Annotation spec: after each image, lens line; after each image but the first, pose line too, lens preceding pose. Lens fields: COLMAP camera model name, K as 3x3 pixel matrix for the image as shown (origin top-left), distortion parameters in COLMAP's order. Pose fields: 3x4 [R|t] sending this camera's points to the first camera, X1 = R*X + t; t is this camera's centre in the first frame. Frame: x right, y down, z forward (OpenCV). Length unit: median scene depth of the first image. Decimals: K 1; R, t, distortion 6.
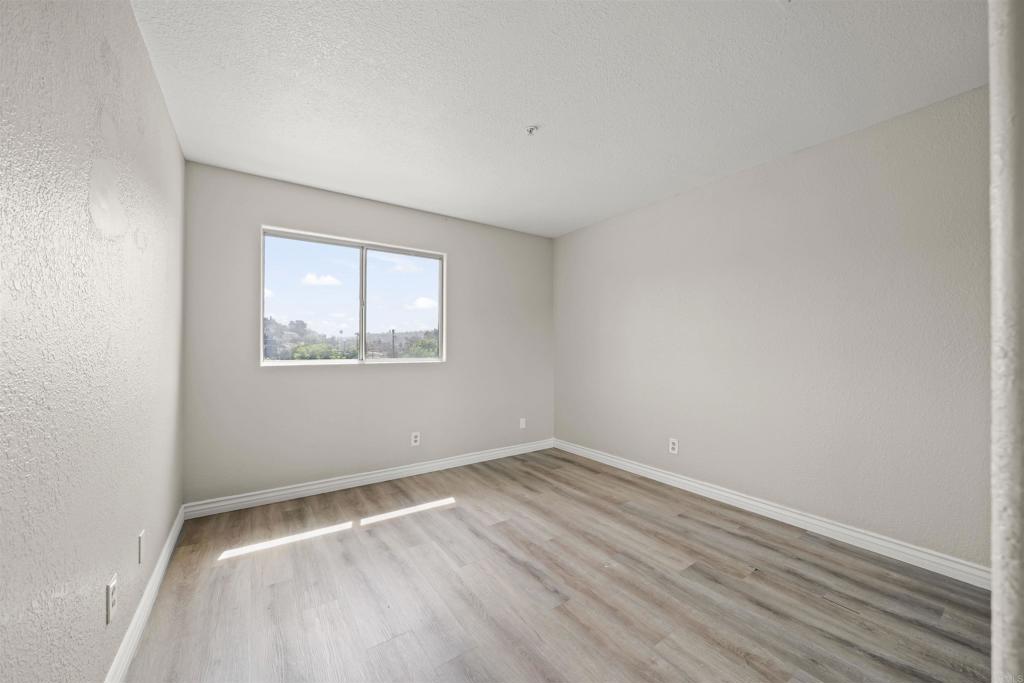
lens RADIAL K [[380.5, 0, 505.8], [0, 380.5, 341.4], [0, 0, 1]] dist [-0.000164, -0.000025]
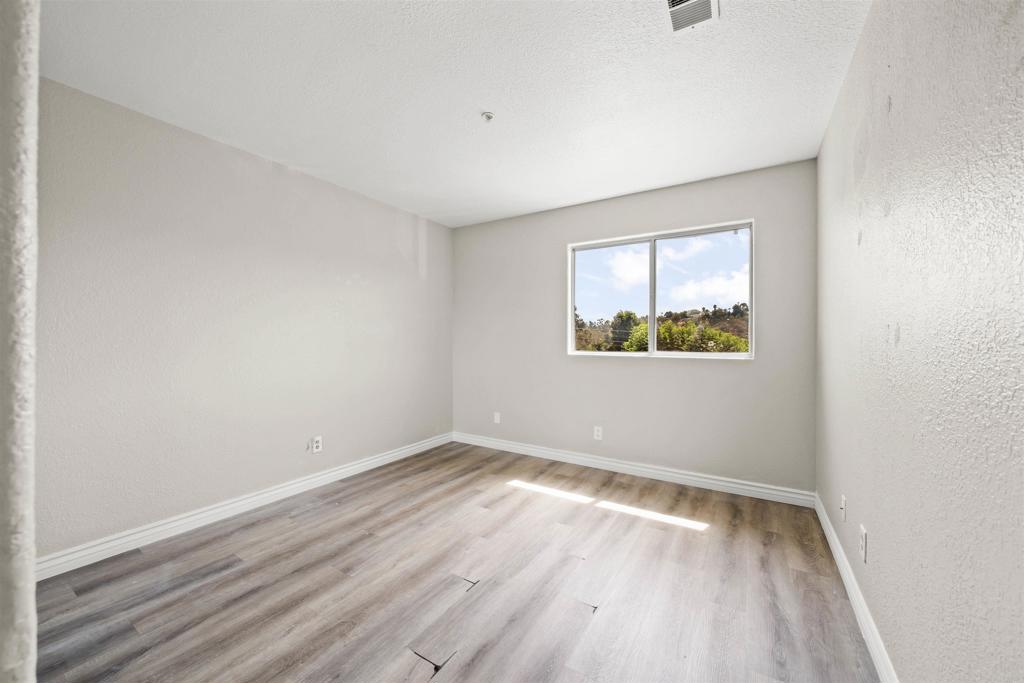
lens RADIAL K [[380.5, 0, 505.8], [0, 380.5, 341.4], [0, 0, 1]] dist [-0.000164, -0.000025]
pose [[0.409058, 0.003785, -0.912501, 0.421860], [0.014146, 0.999845, 0.010488, 0.002295], [0.912399, -0.017199, 0.408941, 0.272750]]
